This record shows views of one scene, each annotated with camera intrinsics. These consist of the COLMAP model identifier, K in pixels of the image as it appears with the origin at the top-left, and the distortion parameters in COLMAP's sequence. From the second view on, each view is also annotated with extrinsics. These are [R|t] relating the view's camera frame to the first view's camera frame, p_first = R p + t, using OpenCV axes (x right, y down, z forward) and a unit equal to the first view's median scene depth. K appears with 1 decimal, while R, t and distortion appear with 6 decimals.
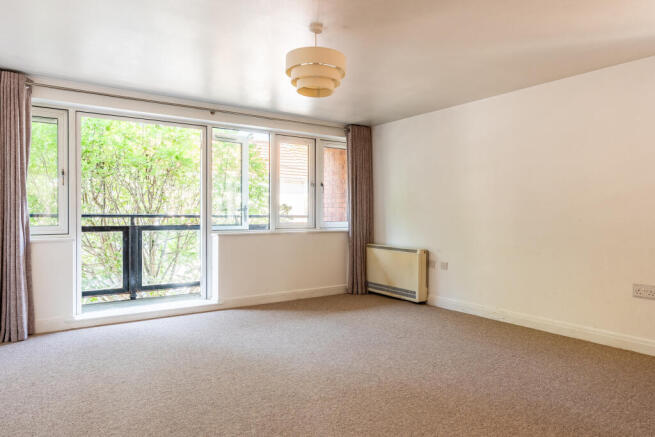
lens RADIAL K [[433.7, 0, 327.5], [0, 433.7, 218.5], [0, 0, 1]] dist [0.000081, 0.000846]
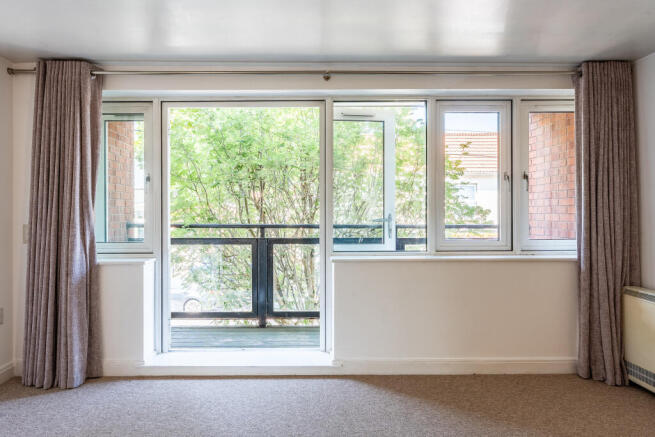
lens RADIAL K [[360.0, 0, 327.5], [0, 360.0, 208.8], [0, 0, 1]] dist [-0.001700, 0.000941]
pose [[0.826664, -0.004586, -0.562677, 0.042198], [-0.000892, 0.999955, -0.009460, -0.031521], [0.562695, 0.008323, 0.826623, 0.474794]]
